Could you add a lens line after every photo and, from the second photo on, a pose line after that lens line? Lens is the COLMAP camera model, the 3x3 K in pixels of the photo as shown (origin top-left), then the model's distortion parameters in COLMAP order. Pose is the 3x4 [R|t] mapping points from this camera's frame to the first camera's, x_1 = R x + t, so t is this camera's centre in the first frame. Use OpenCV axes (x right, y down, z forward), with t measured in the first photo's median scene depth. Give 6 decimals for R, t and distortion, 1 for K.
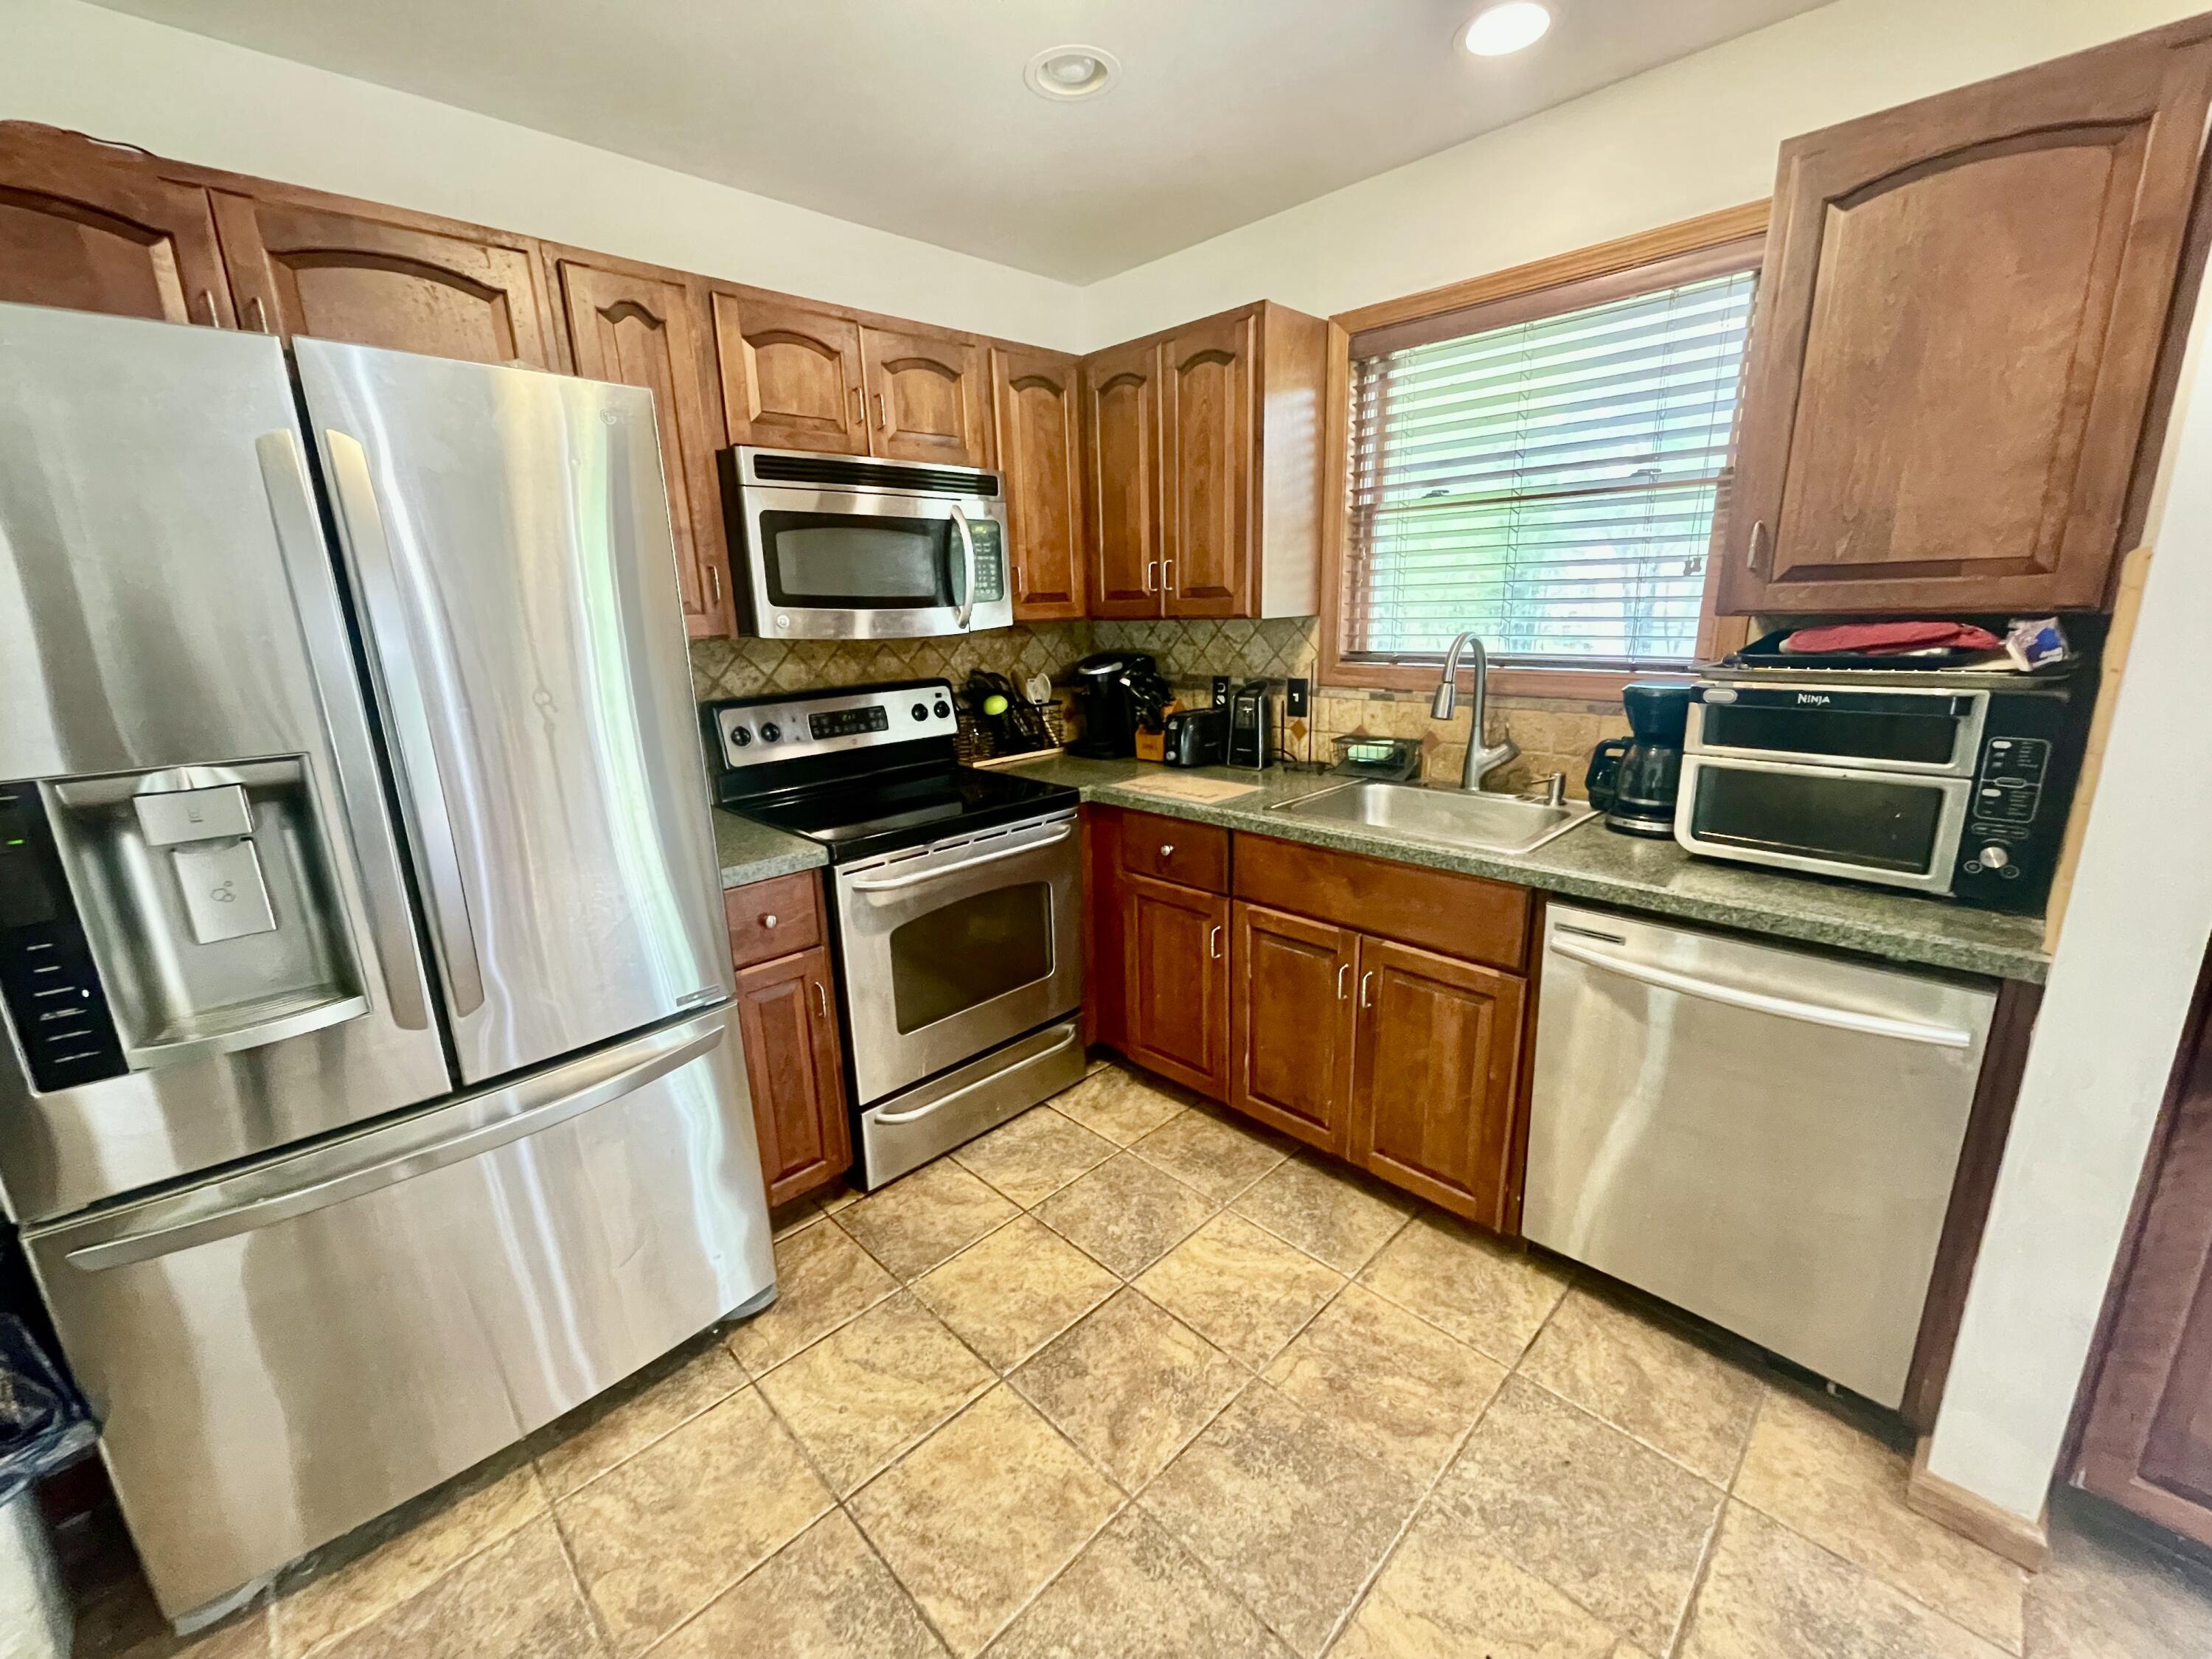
lens RADIAL K [[889.3, 0, 1102.5], [0, 889.3, 825.3], [0, 0, 1]] dist [-0.007362, 0.002708]
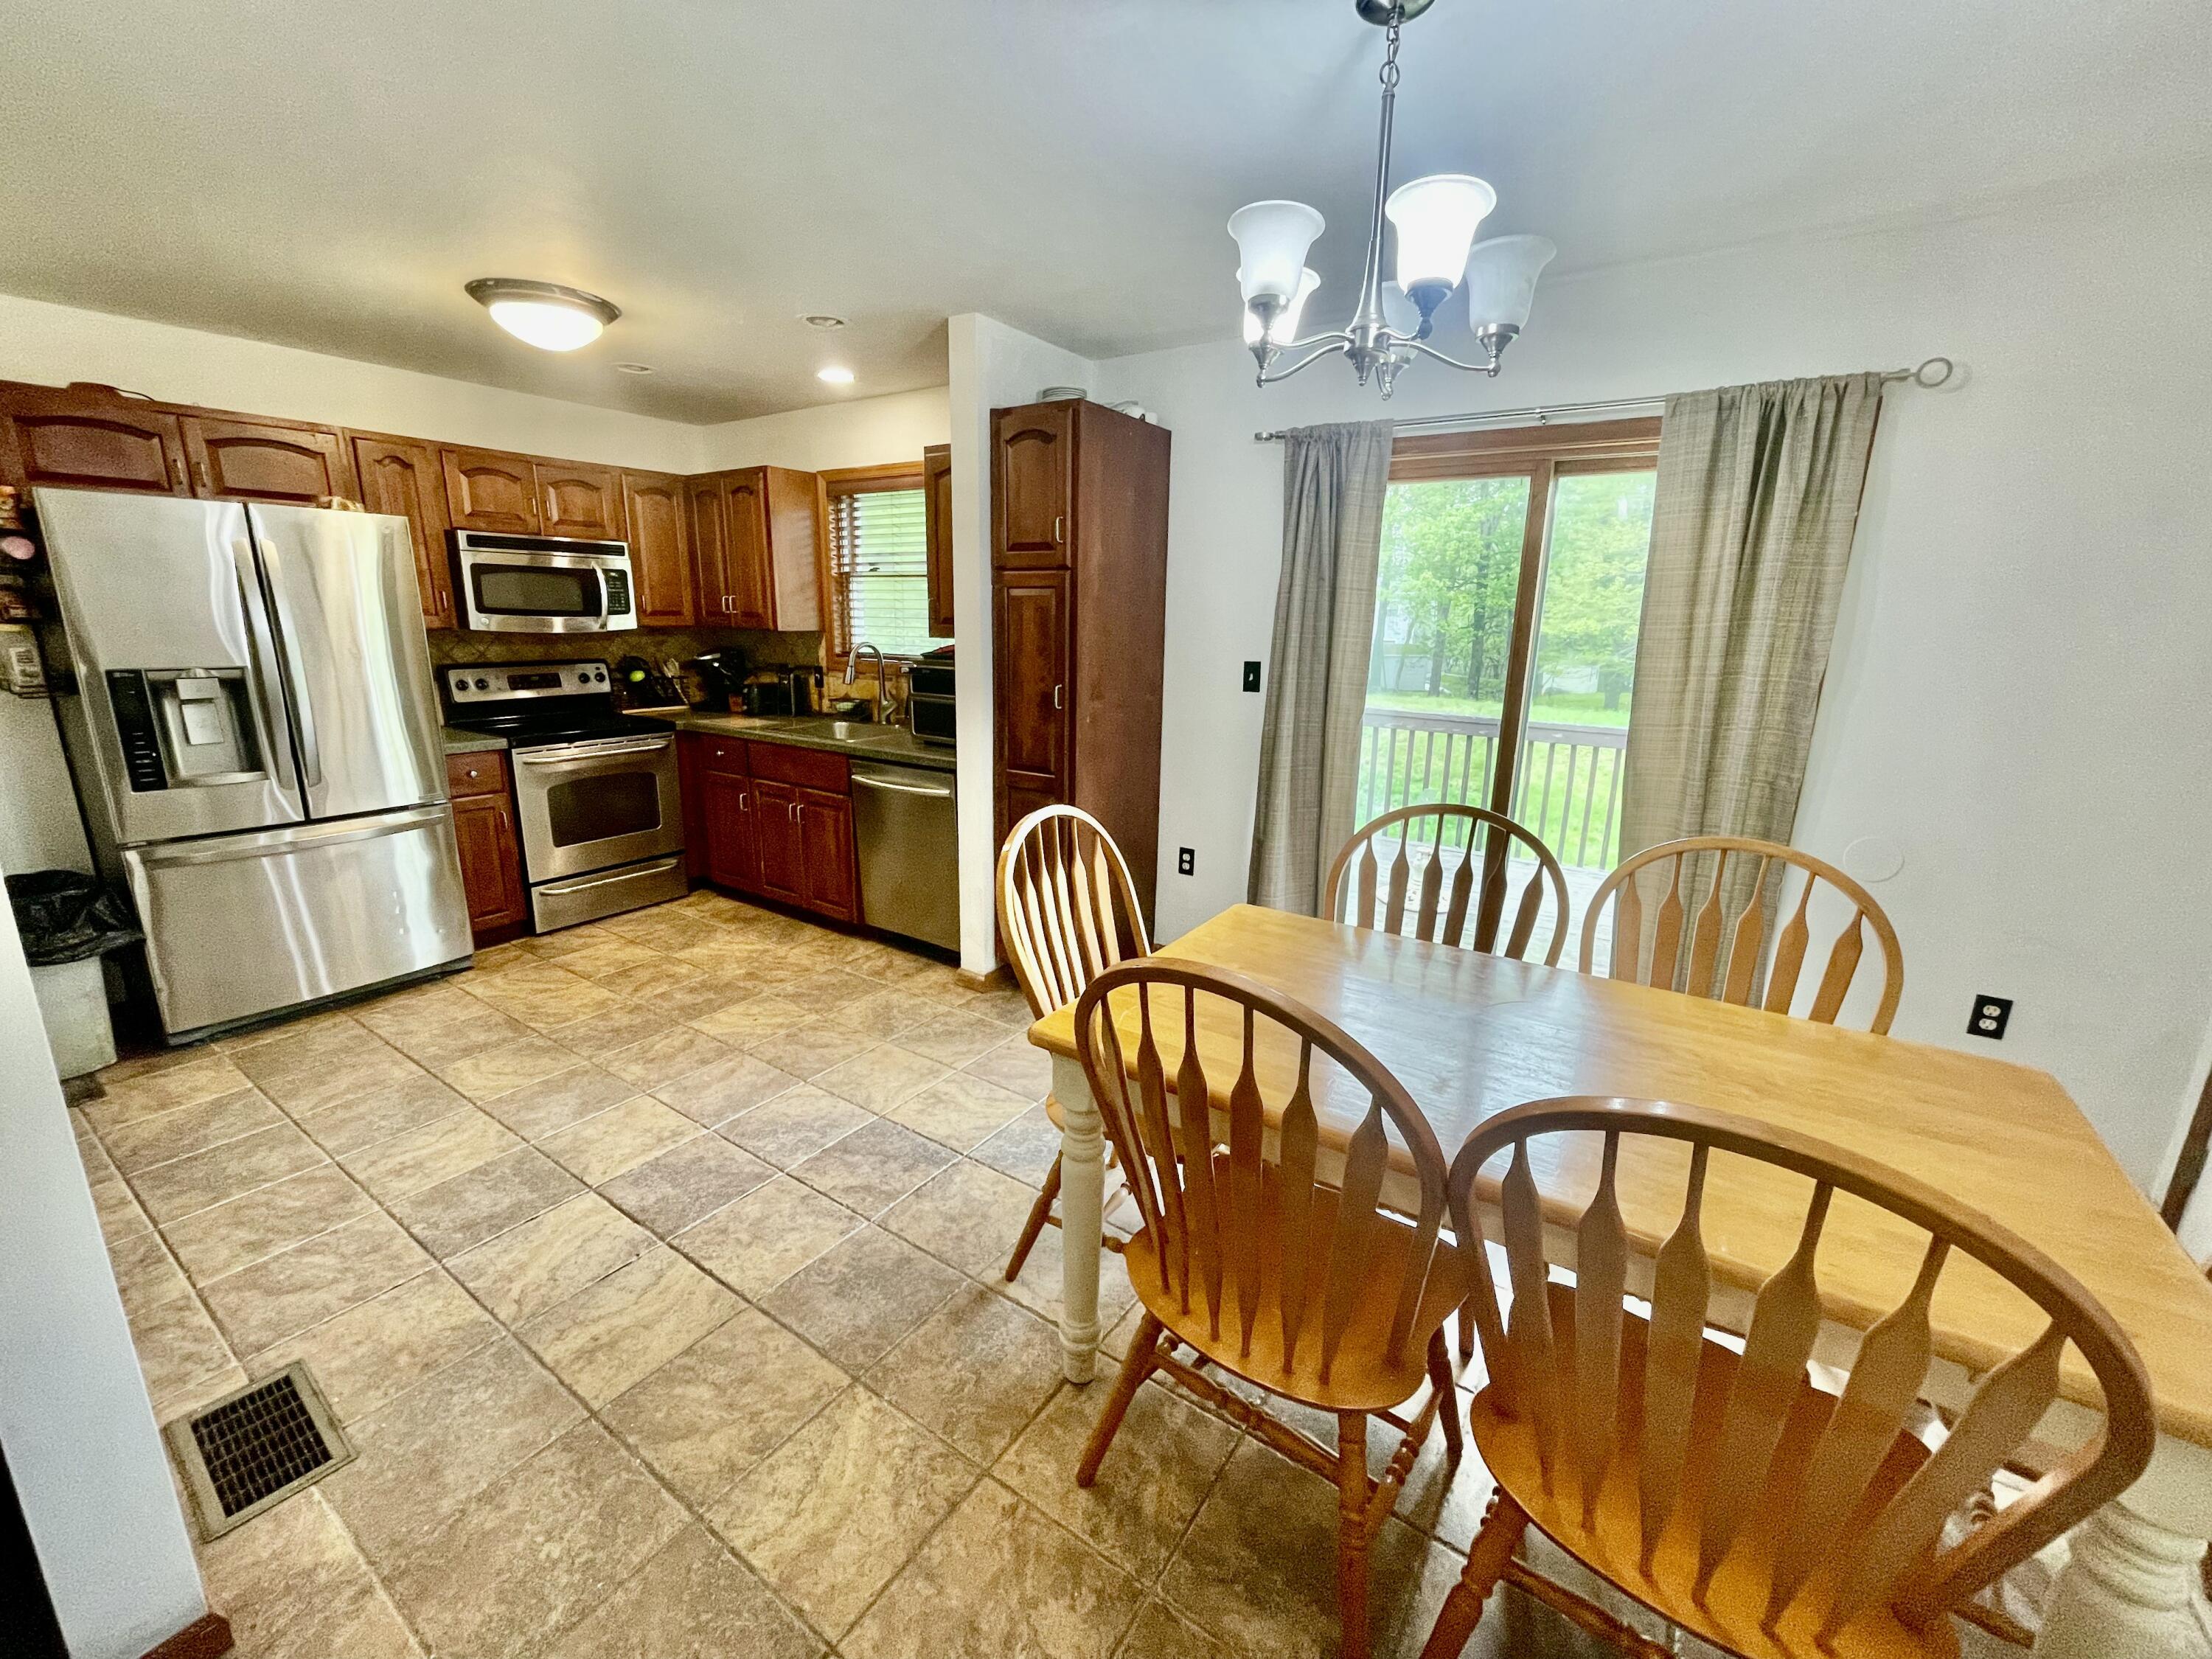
lens RADIAL K [[889.3, 0, 1106.5], [0, 889.3, 827.3], [0, 0, 1]] dist [-0.007362, 0.002708]
pose [[0.979139, -0.000781, 0.203192, 0.608084], [0.003621, 0.999901, -0.013608, 0.262433], [-0.203161, 0.014060, 0.979044, -1.218109]]
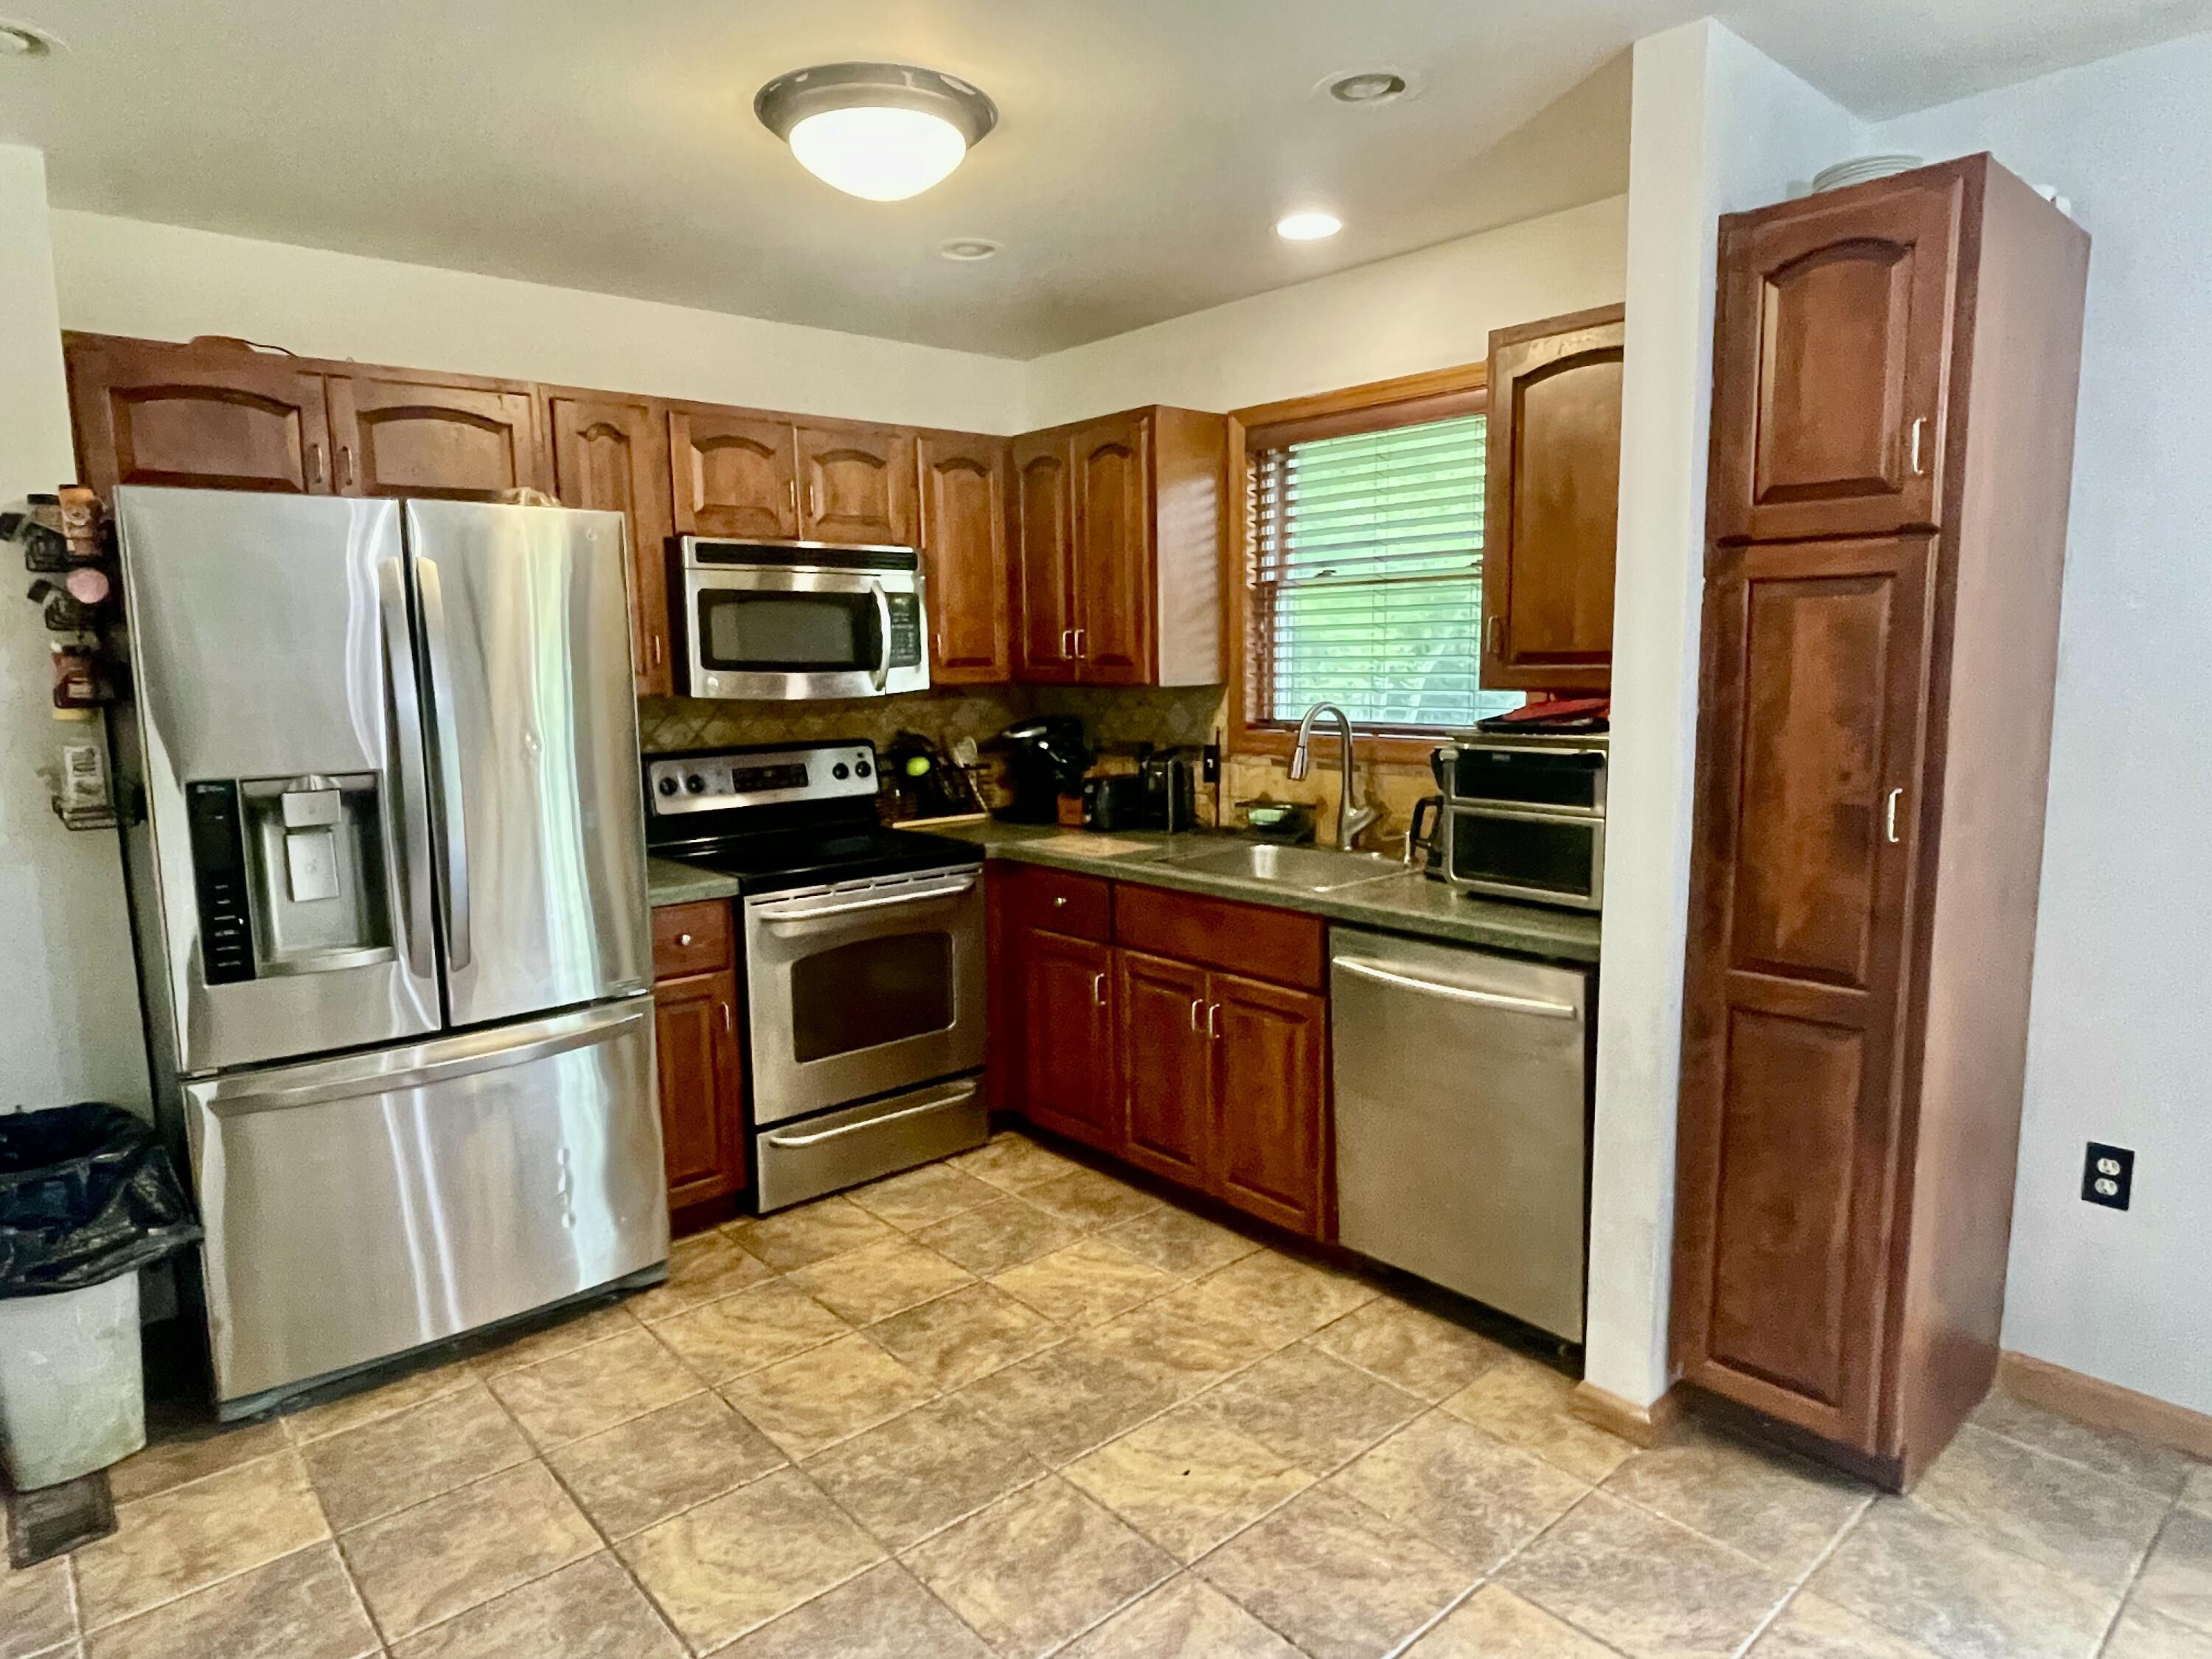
lens RADIAL K [[1306.0, 0, 1099.2], [0, 1306.0, 829.4], [0, 0, 1]] dist [-0.013119, 0.004578]
pose [[0.998091, 0.021175, -0.058025, 0.259379], [-0.027558, 0.993381, -0.111508, 0.141918], [0.055279, 0.112894, 0.992068, -0.670228]]
